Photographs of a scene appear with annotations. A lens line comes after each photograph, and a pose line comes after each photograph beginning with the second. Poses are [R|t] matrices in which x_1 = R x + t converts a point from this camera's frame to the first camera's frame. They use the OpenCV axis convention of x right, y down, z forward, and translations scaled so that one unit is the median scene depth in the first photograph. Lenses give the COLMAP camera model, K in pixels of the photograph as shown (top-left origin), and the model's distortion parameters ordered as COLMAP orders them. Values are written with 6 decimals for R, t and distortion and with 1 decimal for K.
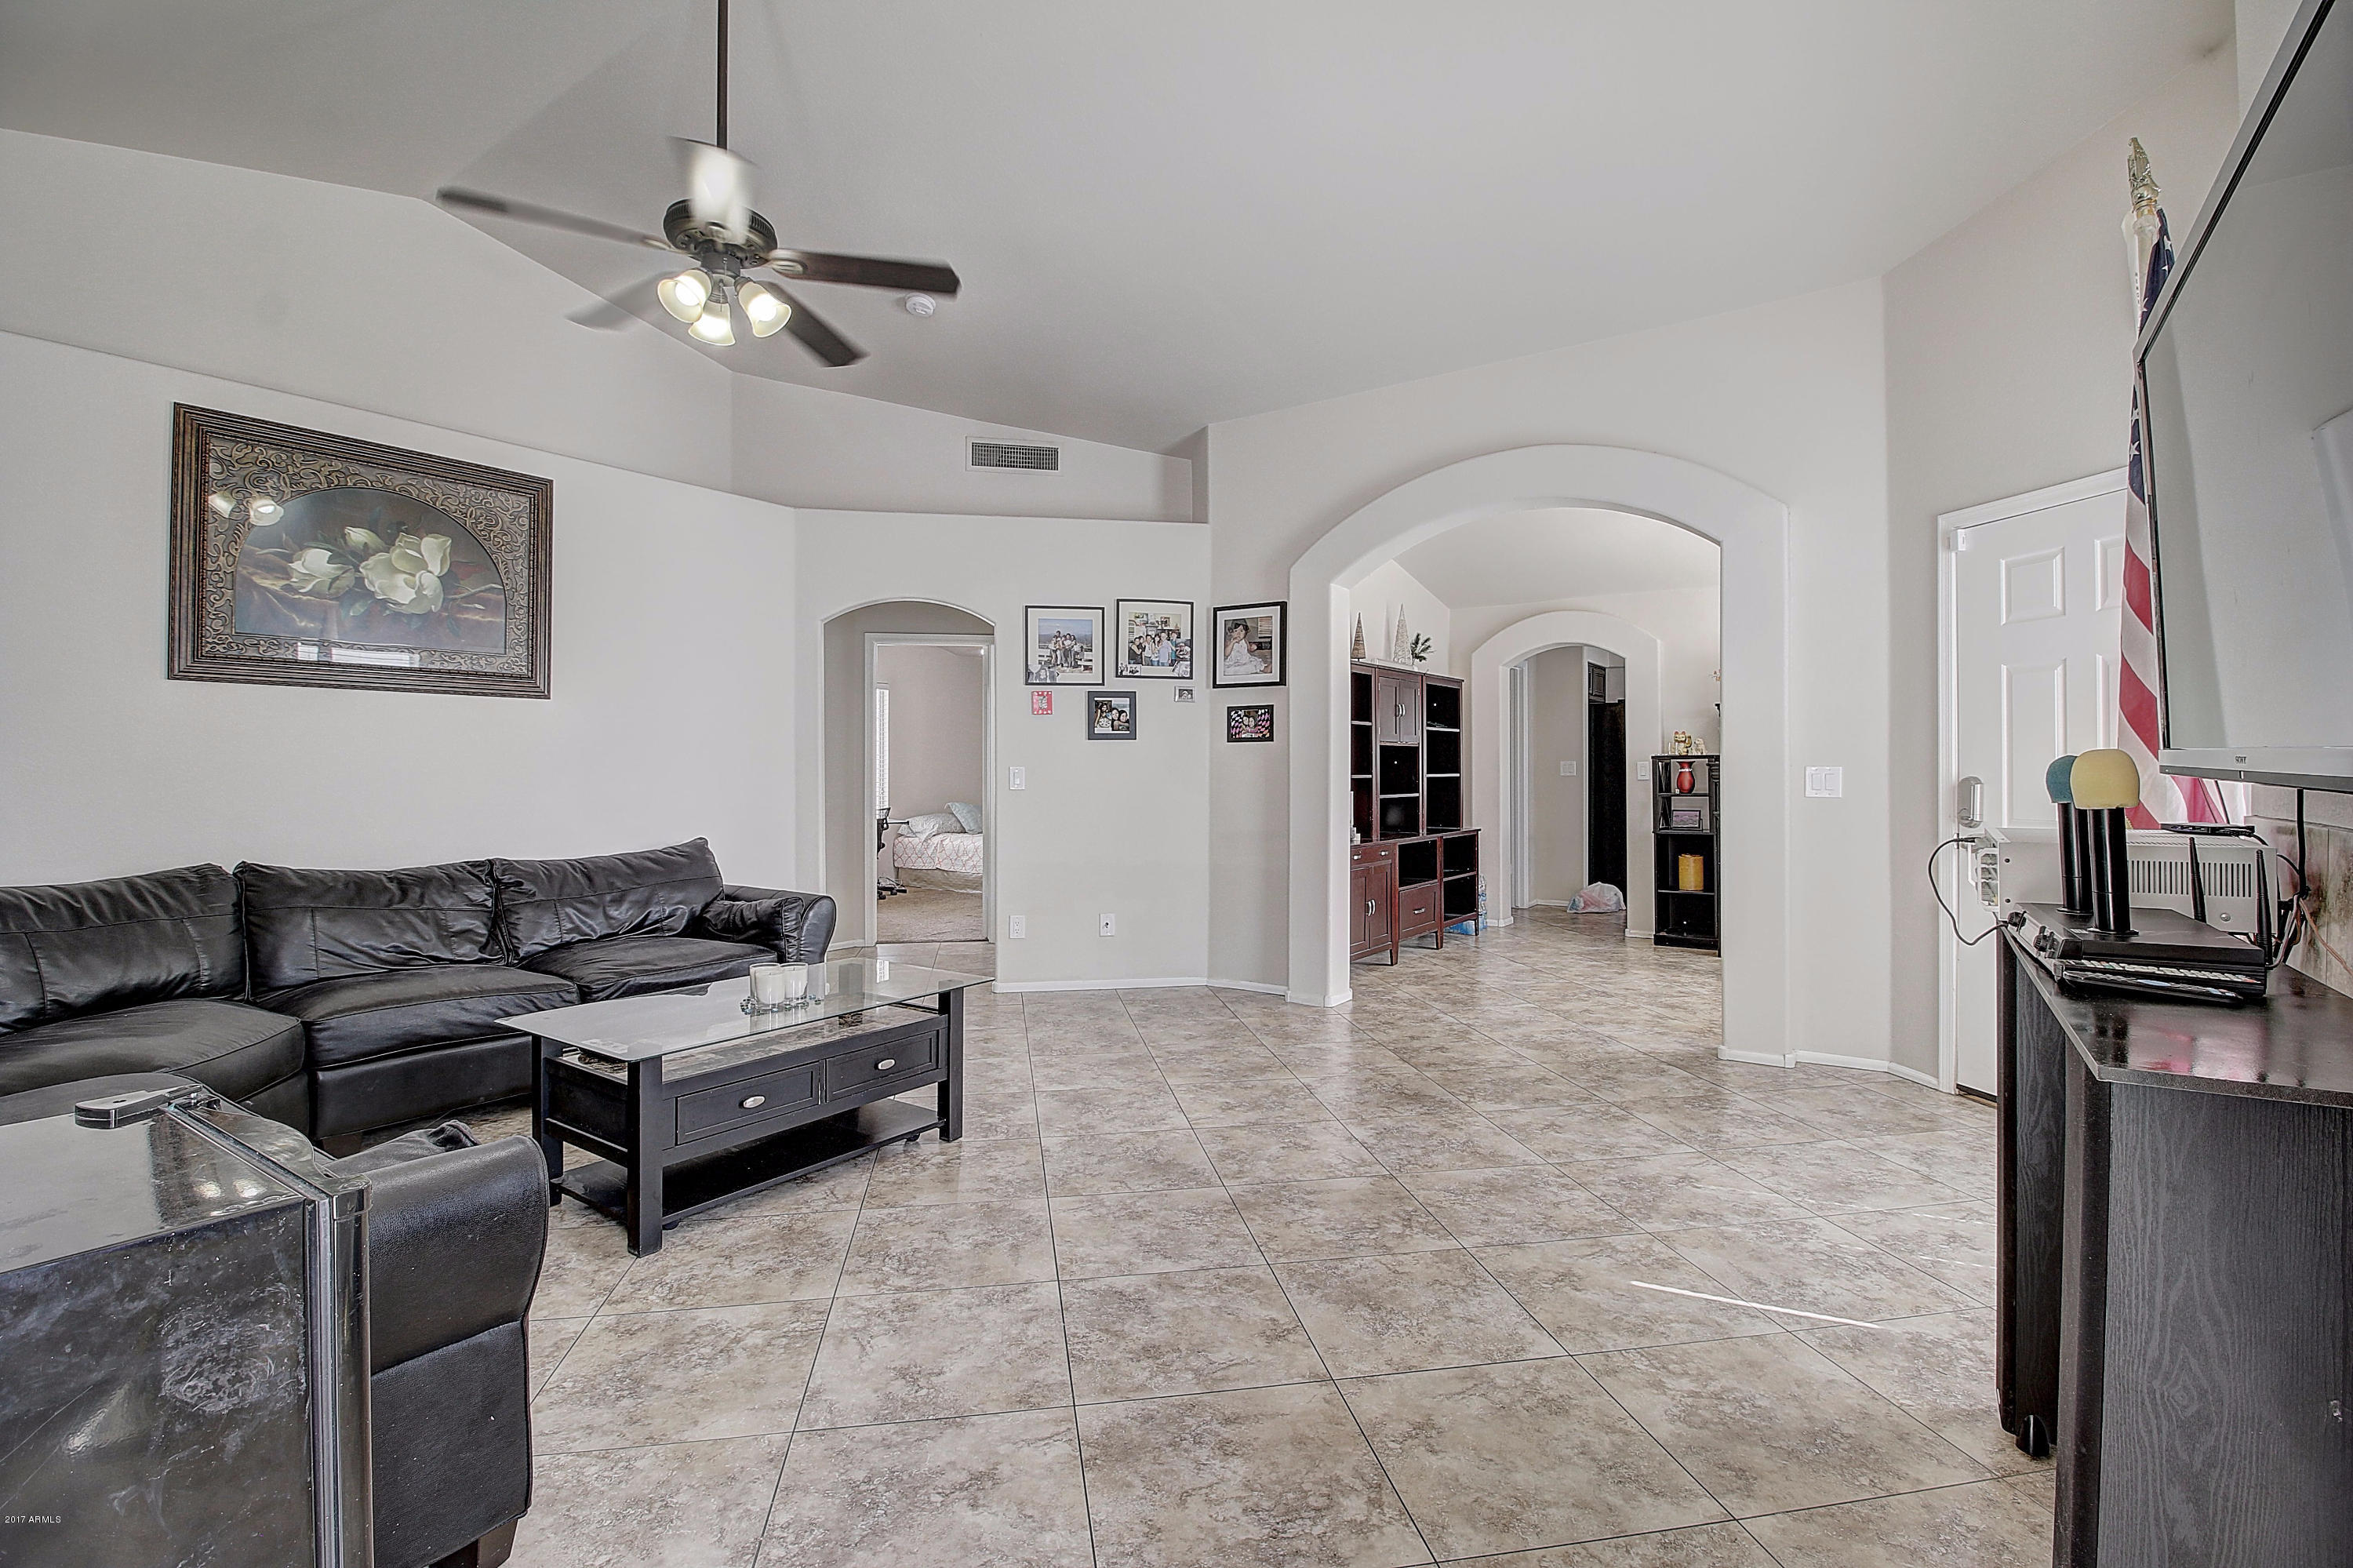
lens RADIAL K [[1085.8, 0, 1176.5], [0, 1085.8, 771.2], [0, 0, 1]] dist [-0.000032, -0.000019]
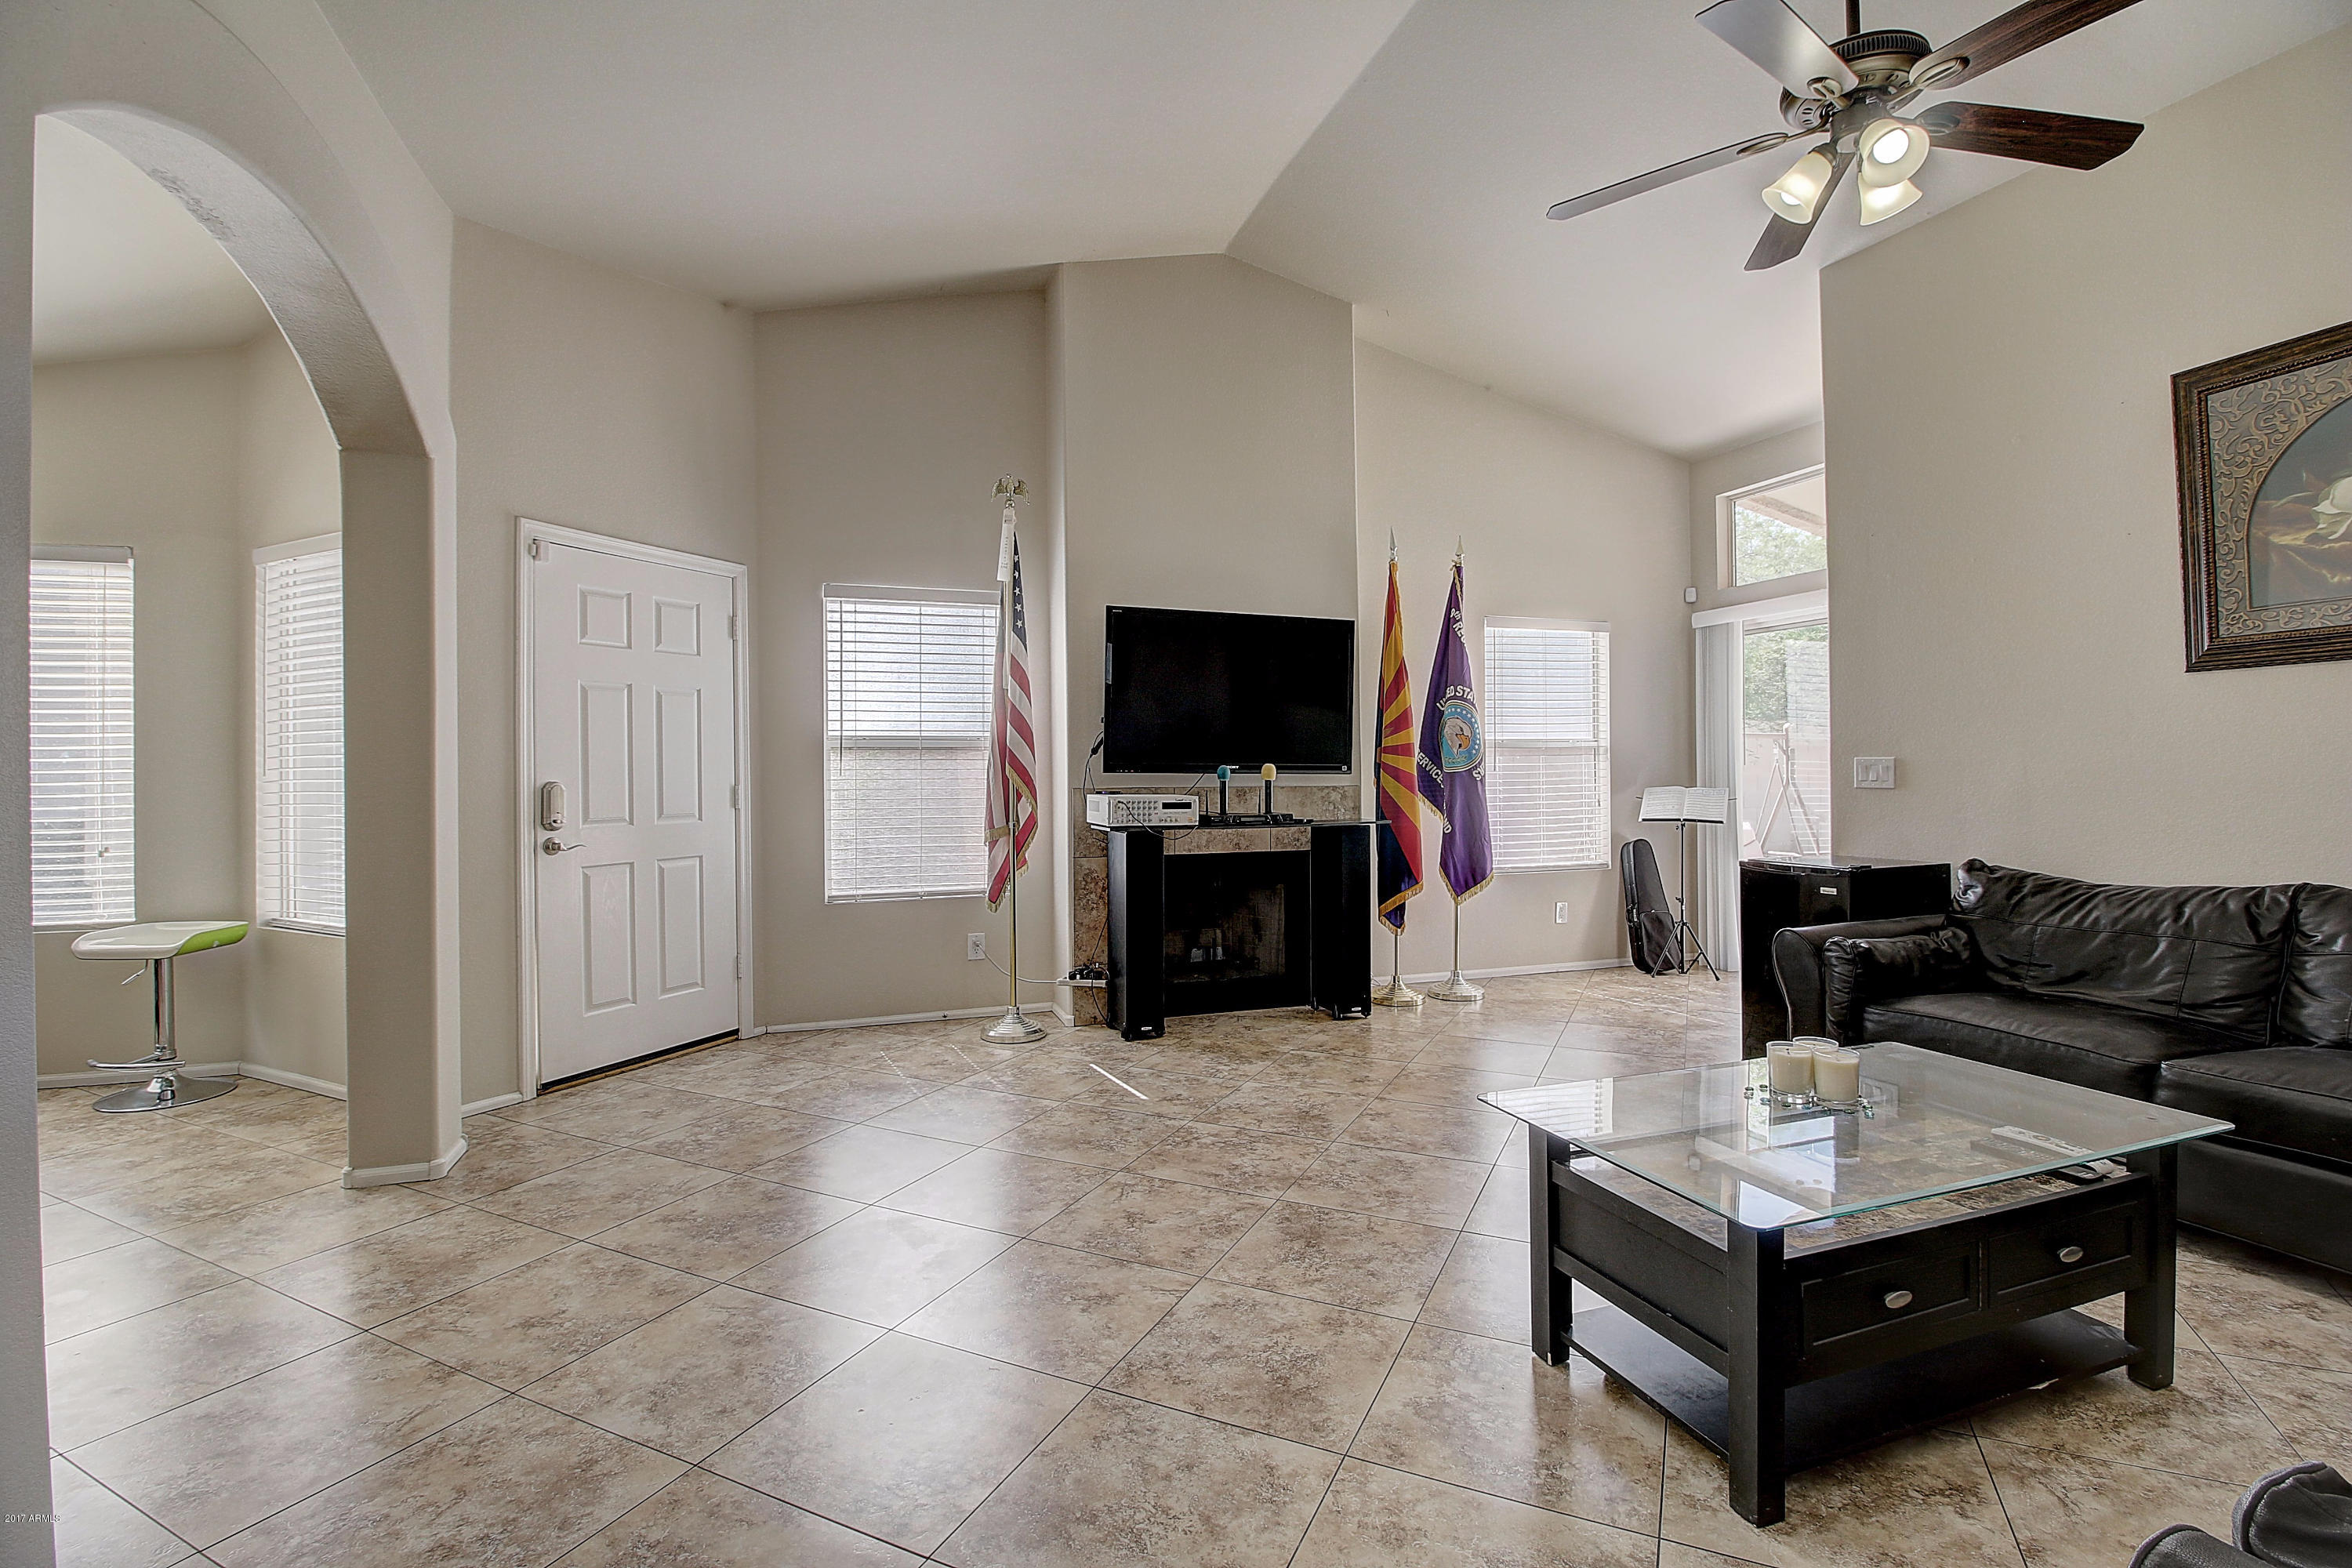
lens RADIAL K [[1085.3, 0, 1181.4], [0, 1085.3, 770.6], [0, 0, 1]] dist [-0.000032, -0.000019]
pose [[-0.817788, 0.007456, 0.575471, -0.451890], [0.009521, 0.999955, 0.000575, -0.001974], [-0.575440, 0.005949, -0.817822, 1.864783]]
